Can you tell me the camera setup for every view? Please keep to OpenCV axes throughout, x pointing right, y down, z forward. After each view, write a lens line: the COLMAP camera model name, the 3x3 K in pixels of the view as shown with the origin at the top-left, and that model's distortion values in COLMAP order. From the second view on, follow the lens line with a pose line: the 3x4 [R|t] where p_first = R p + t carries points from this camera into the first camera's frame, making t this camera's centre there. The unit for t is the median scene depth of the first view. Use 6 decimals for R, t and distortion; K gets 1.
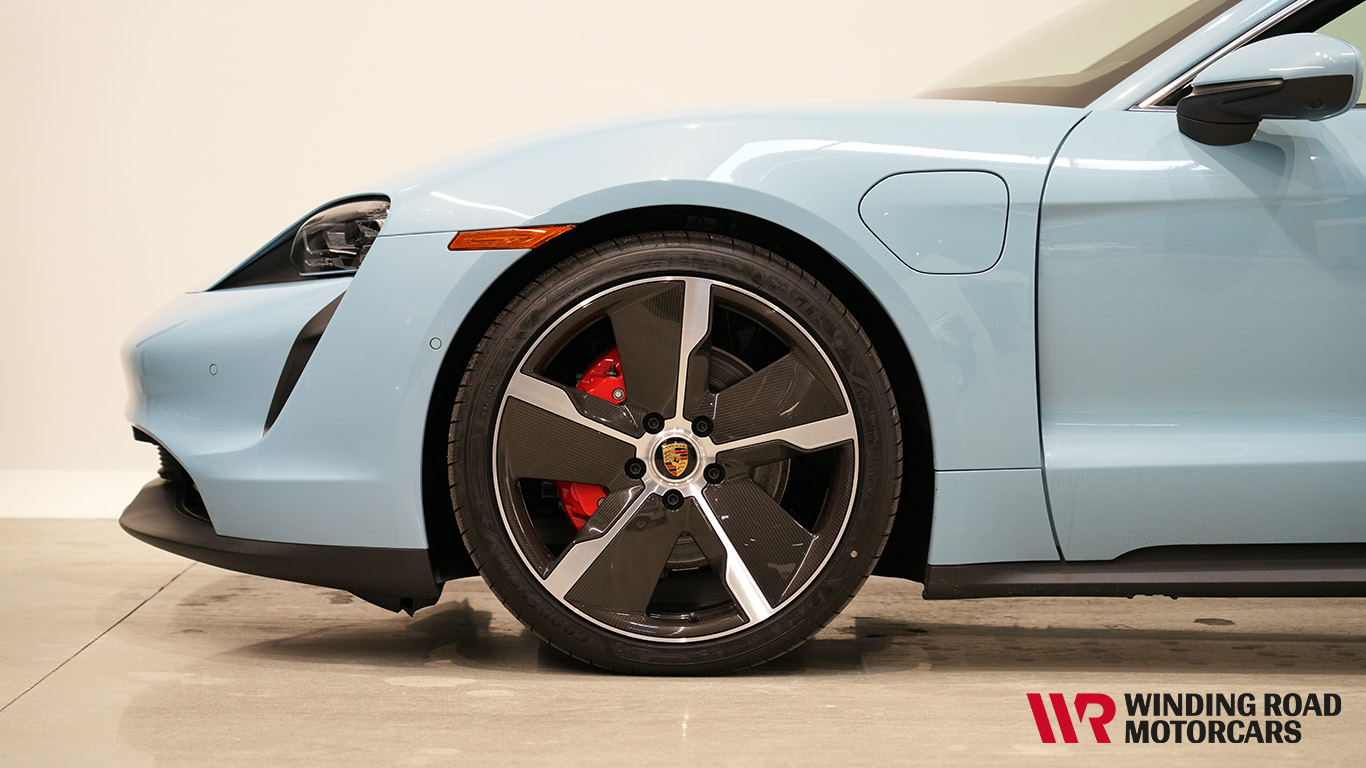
lens RADIAL K [[3788.7, 0, 683.0], [0, 3788.7, 384.0], [0, 0, 1]] dist [-0.027314, -0.264356]
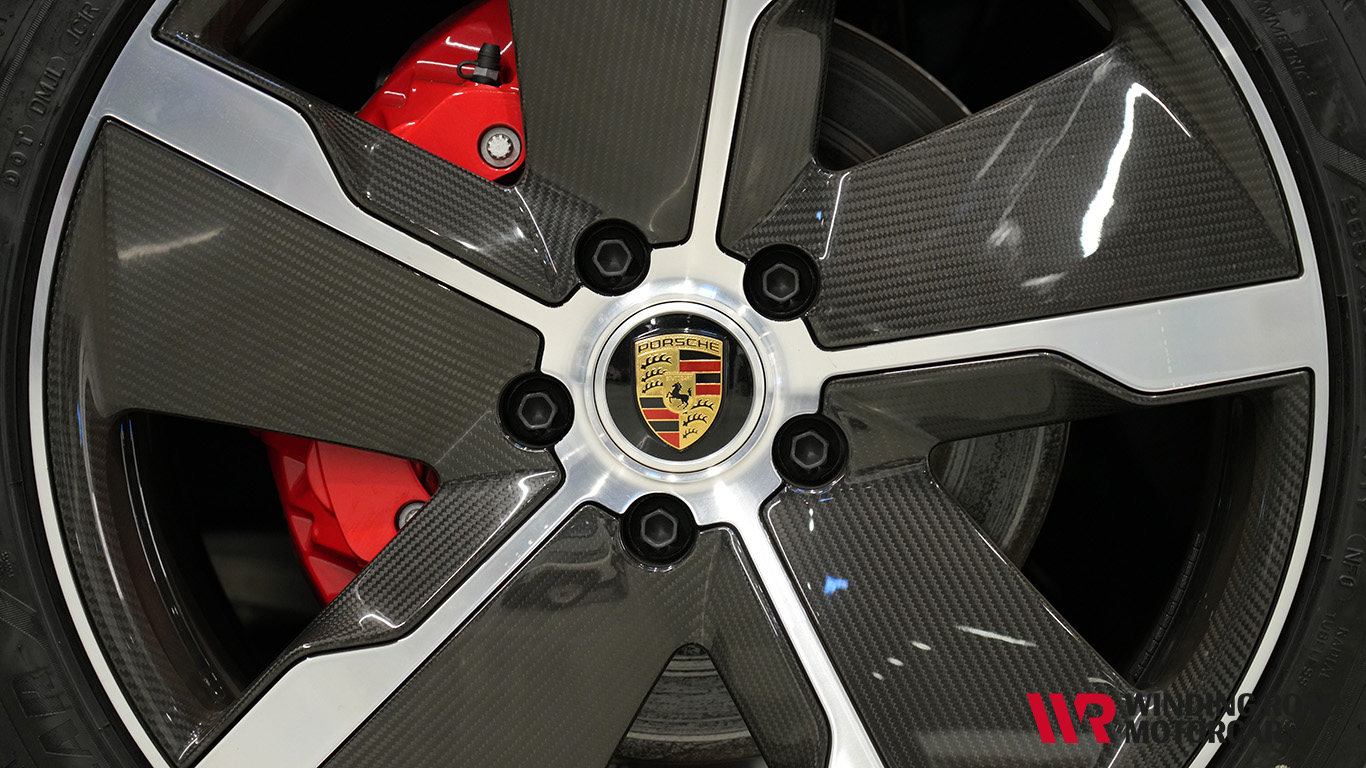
lens RADIAL K [[4174.0, 0, 683.0], [0, 4174.0, 384.0], [0, 0, 1]] dist [-0.057459, 0.626963]
pose [[0.996573, 0.081110, -0.016209, 0.003425], [-0.080706, 0.996445, 0.024175, 0.011846], [0.018112, -0.022784, 0.999576, 0.685596]]
